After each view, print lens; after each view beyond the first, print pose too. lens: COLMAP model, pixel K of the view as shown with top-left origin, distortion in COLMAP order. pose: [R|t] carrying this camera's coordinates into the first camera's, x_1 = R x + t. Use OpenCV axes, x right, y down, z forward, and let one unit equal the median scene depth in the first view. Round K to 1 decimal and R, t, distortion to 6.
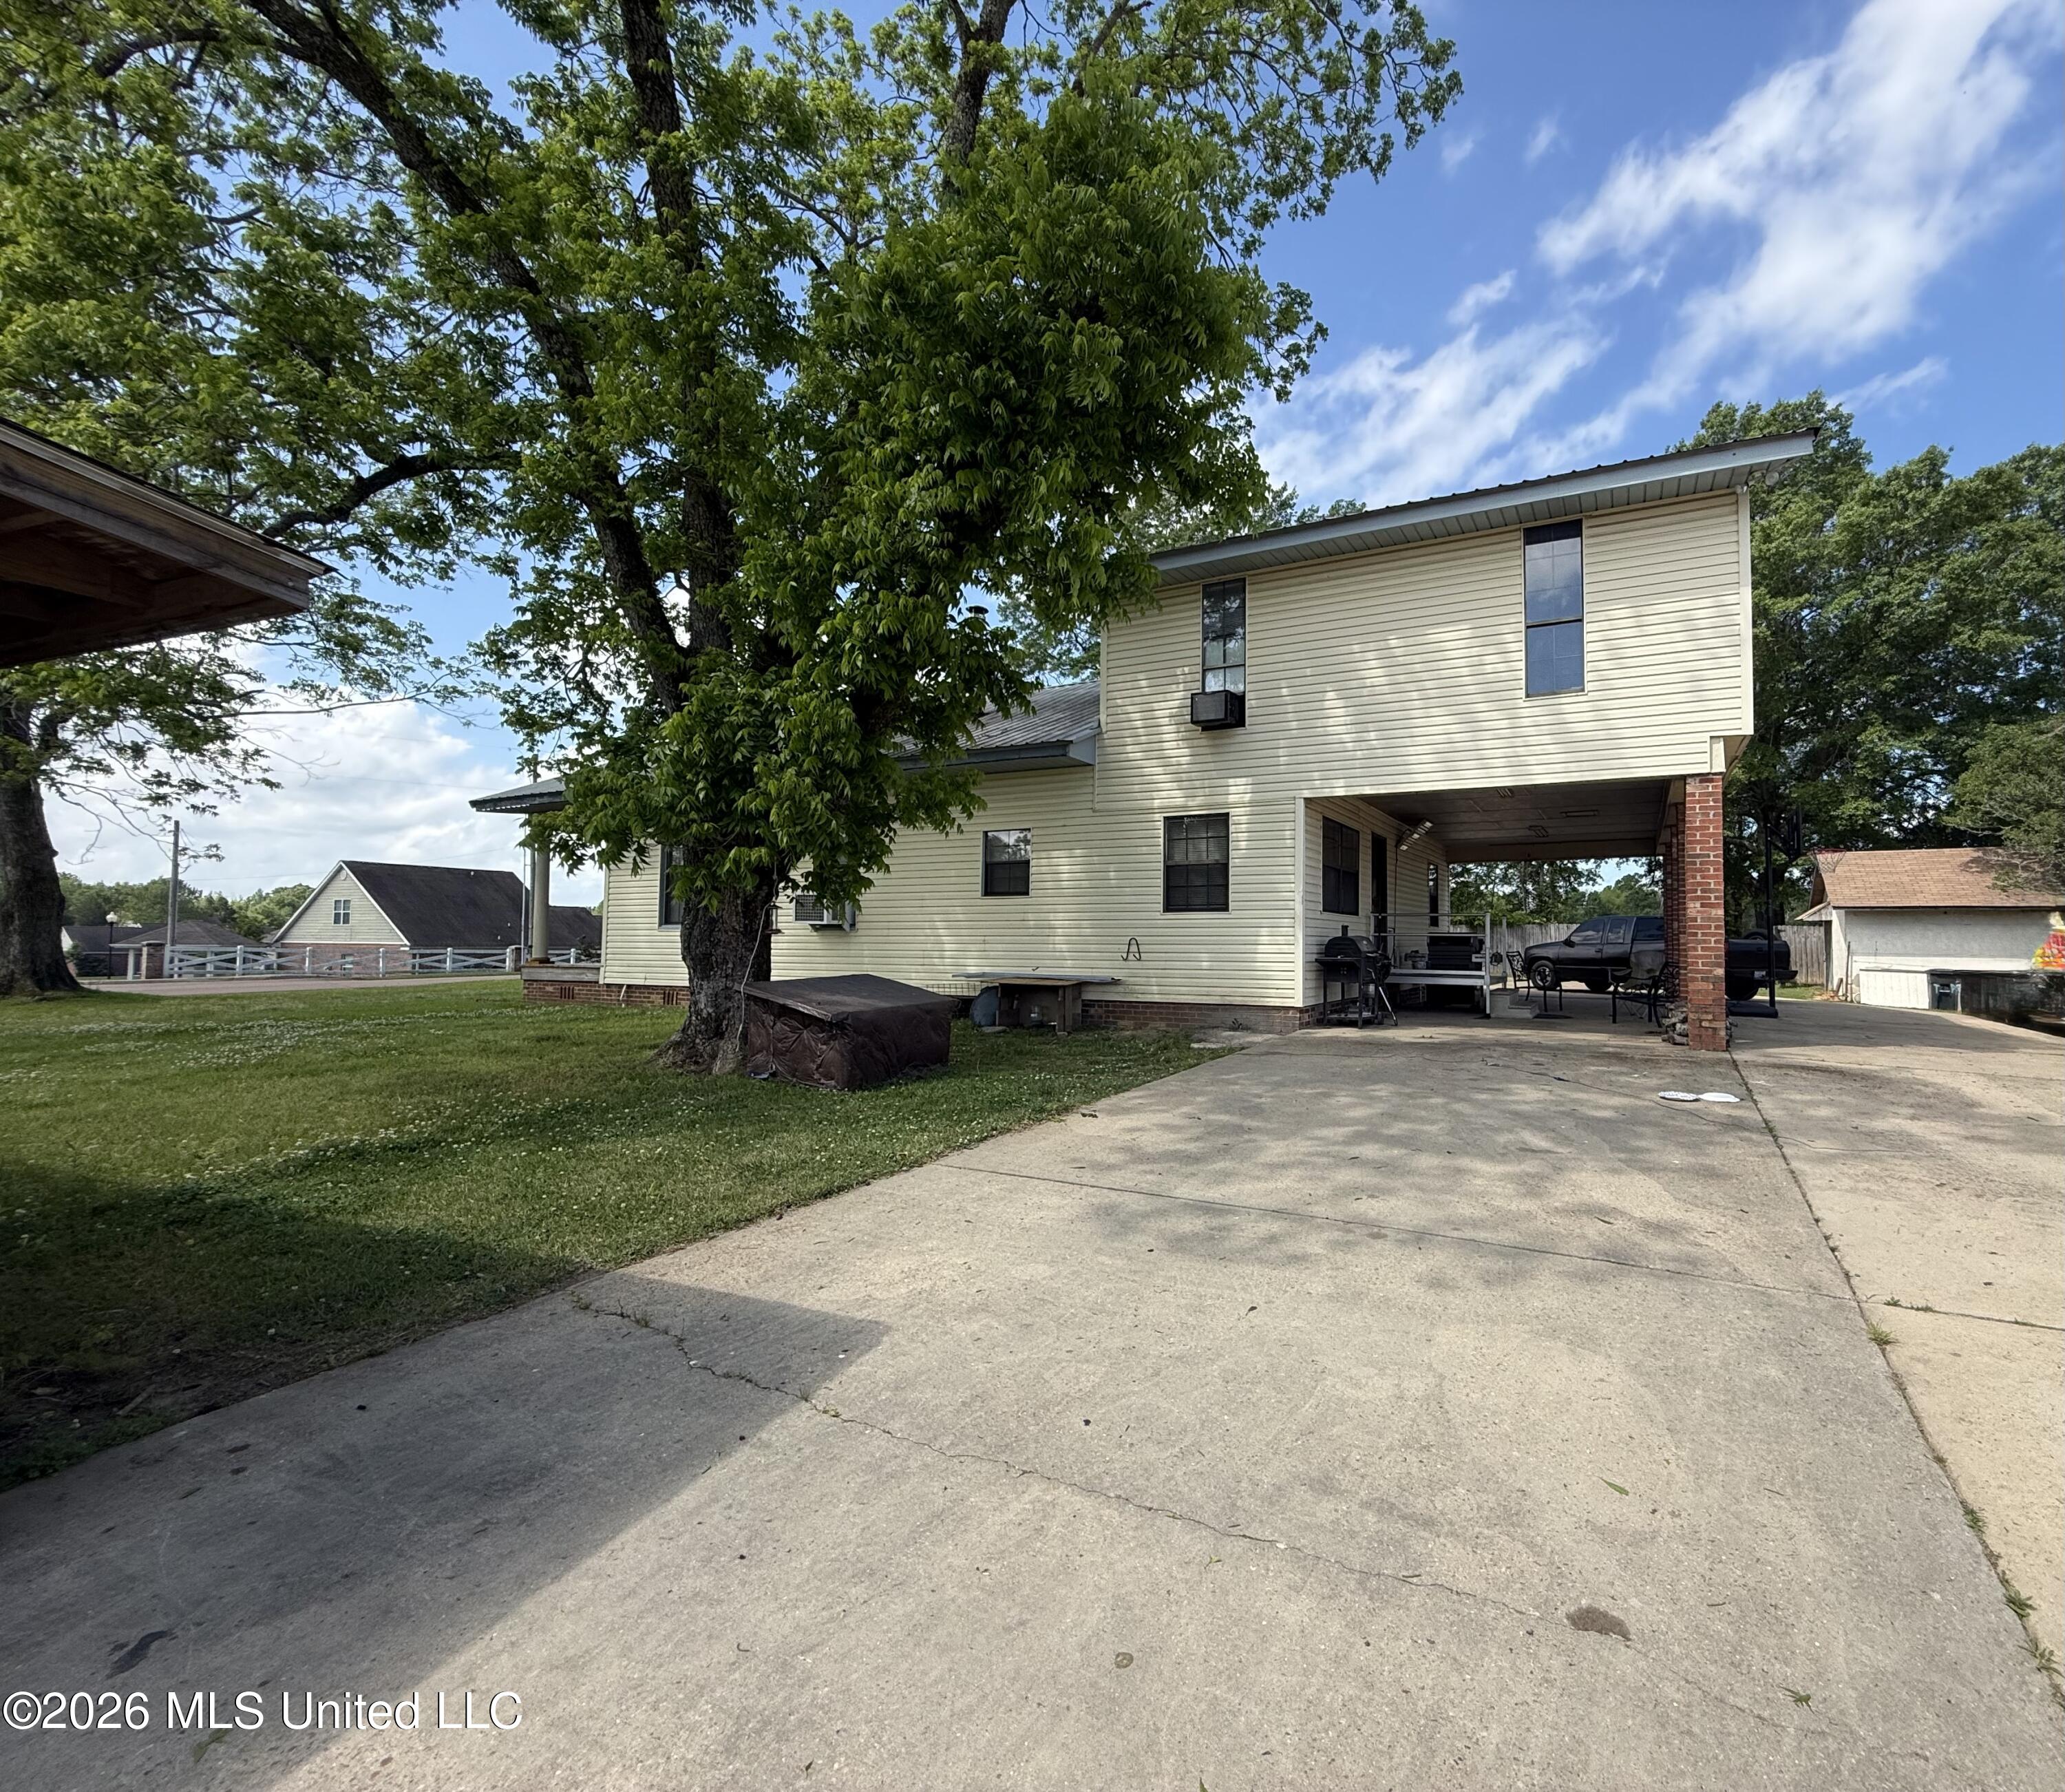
lens RADIAL K [[961.4, 0, 1033.6], [0, 961.4, 897.9], [0, 0, 1]] dist [-0.000387, 0.000218]
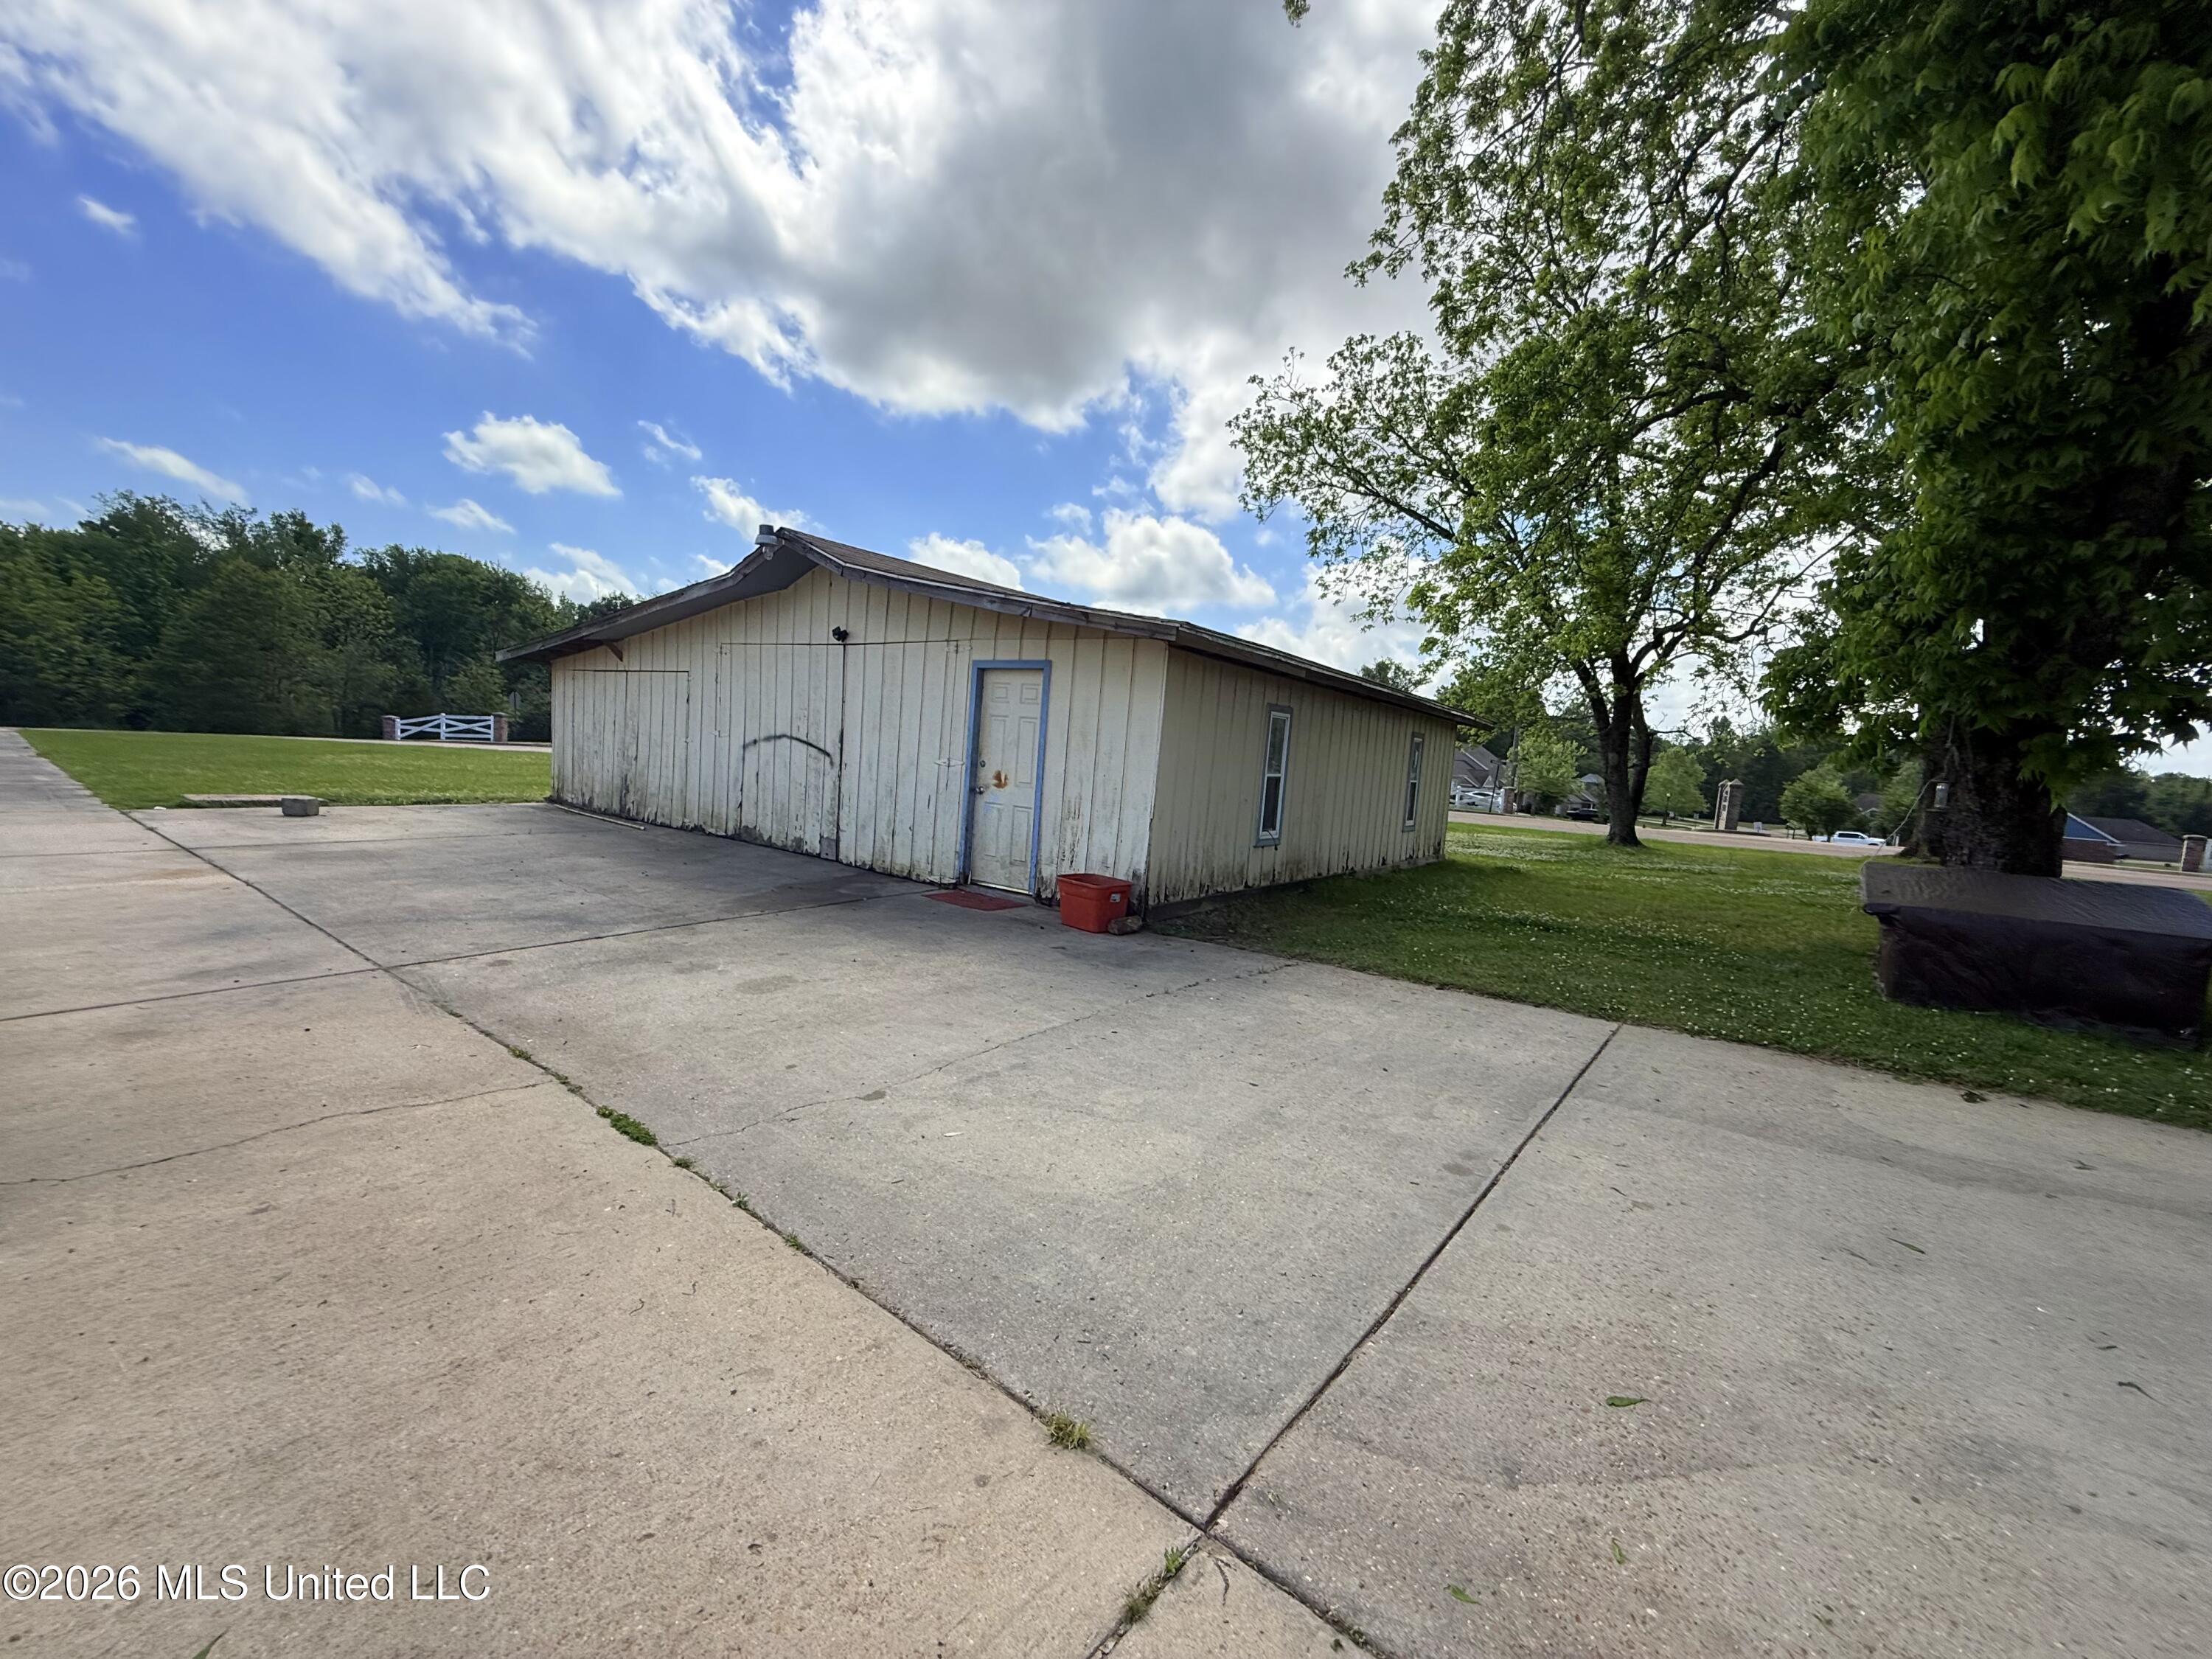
lens RADIAL K [[888.0, 0, 1106.0], [0, 888.0, 831.6], [0, 0, 1]] dist [0.001327, 0.000053]
pose [[-0.187891, 0.073428, -0.979441, 1.406134], [-0.032264, 0.996202, 0.080874, 0.065703], [0.981660, 0.046796, -0.184808, 1.139269]]
